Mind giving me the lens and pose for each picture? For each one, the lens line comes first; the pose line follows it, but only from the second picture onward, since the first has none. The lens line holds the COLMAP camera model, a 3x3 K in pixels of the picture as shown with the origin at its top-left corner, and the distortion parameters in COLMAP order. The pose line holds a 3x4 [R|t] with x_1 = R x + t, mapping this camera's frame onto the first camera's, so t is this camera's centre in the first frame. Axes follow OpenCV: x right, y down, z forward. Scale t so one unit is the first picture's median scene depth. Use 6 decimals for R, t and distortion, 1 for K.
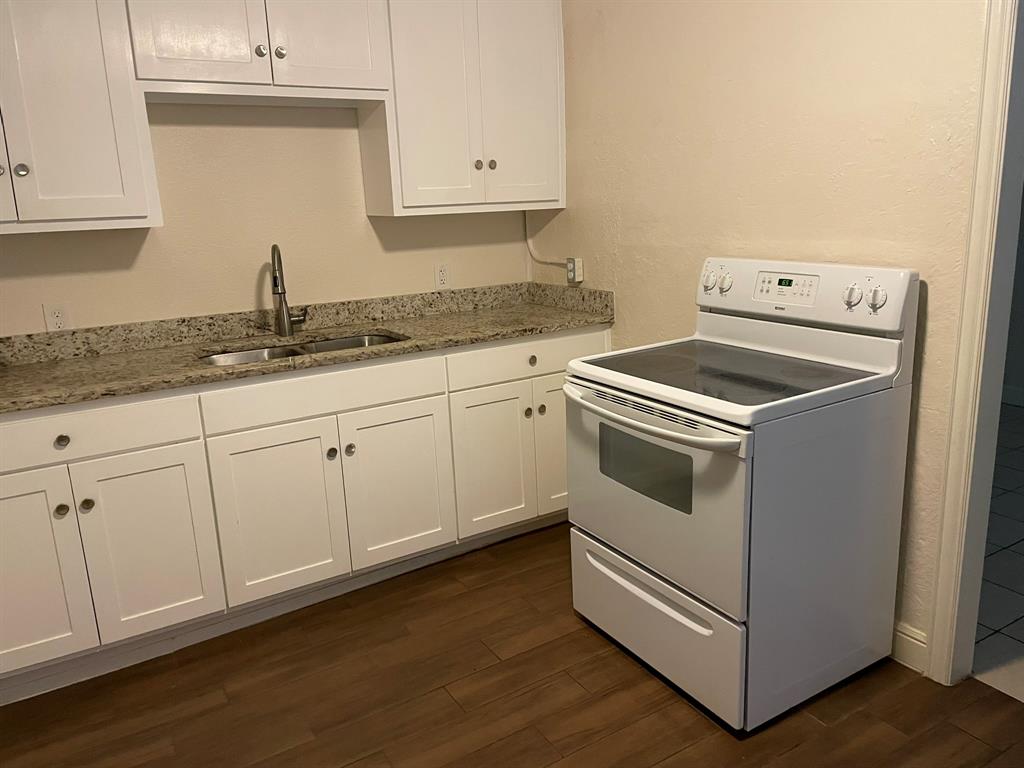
lens RADIAL K [[781.2, 0, 515.0], [0, 781.2, 384.5], [0, 0, 1]] dist [0.091731, -0.113642]
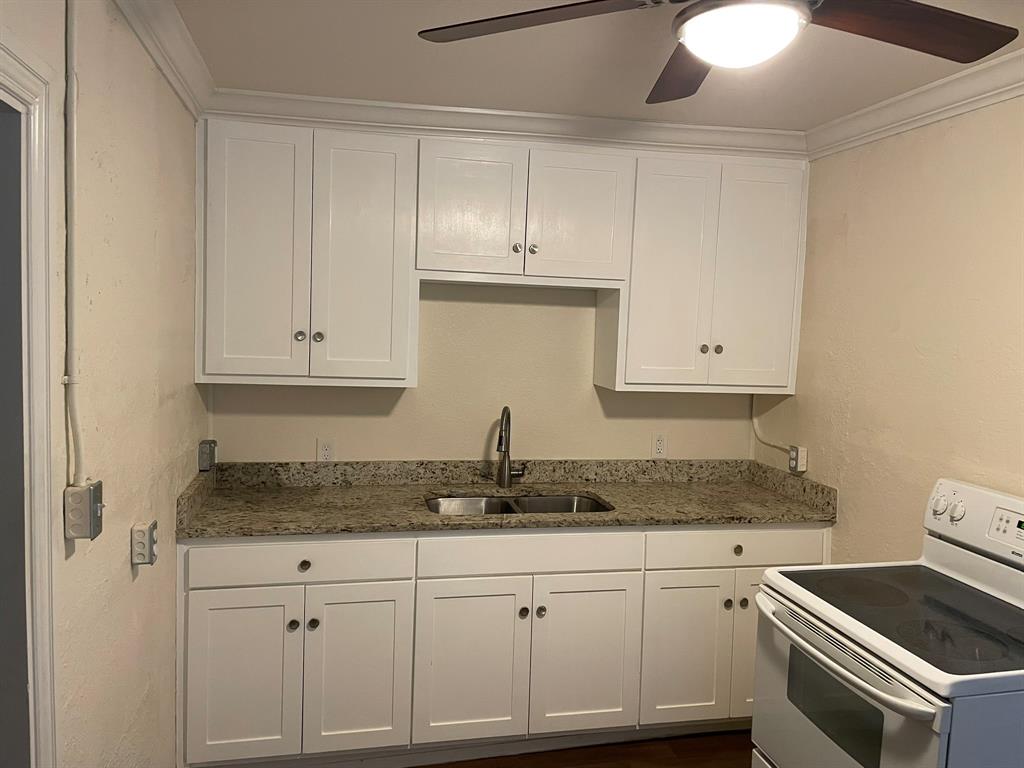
lens RADIAL K [[781.2, 0, 506.3], [0, 781.2, 381.0], [0, 0, 1]] dist [0.091731, -0.113642]
pose [[0.941053, 0.097939, -0.323769, 0.055154], [-0.147805, 0.980012, -0.133153, -0.072054], [0.304257, 0.173159, 0.936720, -0.046075]]
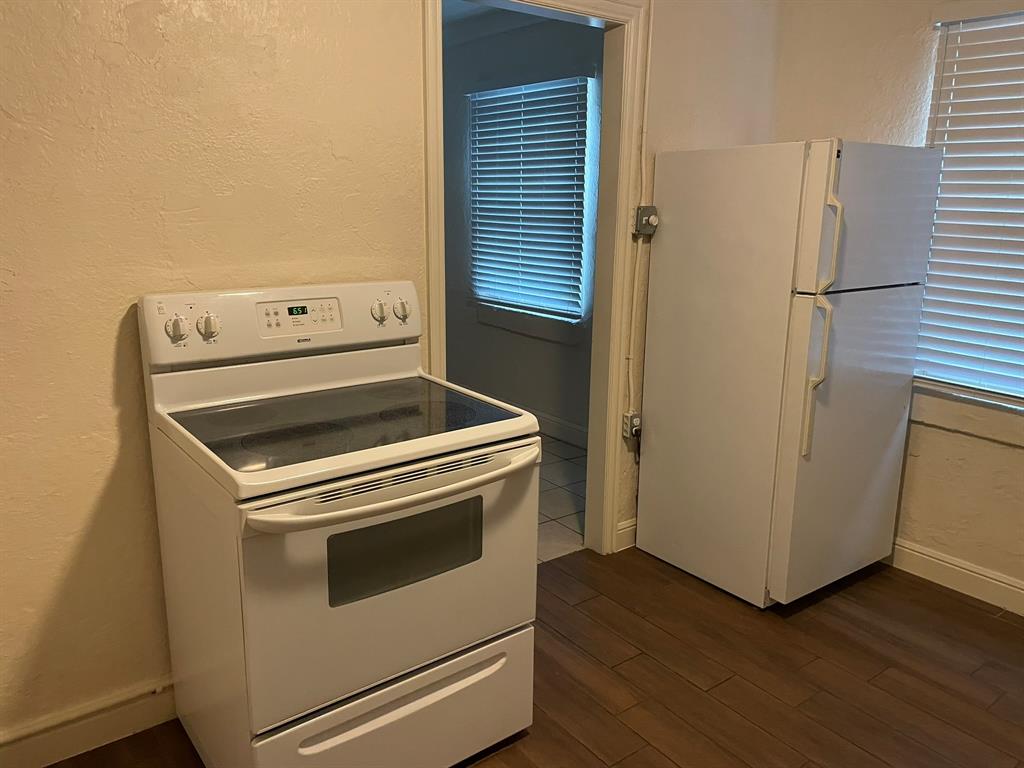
lens RADIAL K [[781.2, 0, 512.9], [0, 781.2, 388.2], [0, 0, 1]] dist [0.091731, -0.113642]
pose [[-0.115357, -0.203920, 0.972167, -0.470200], [0.227677, 0.947218, 0.225703, -0.164101], [-0.966879, 0.247377, -0.062840, 0.731289]]
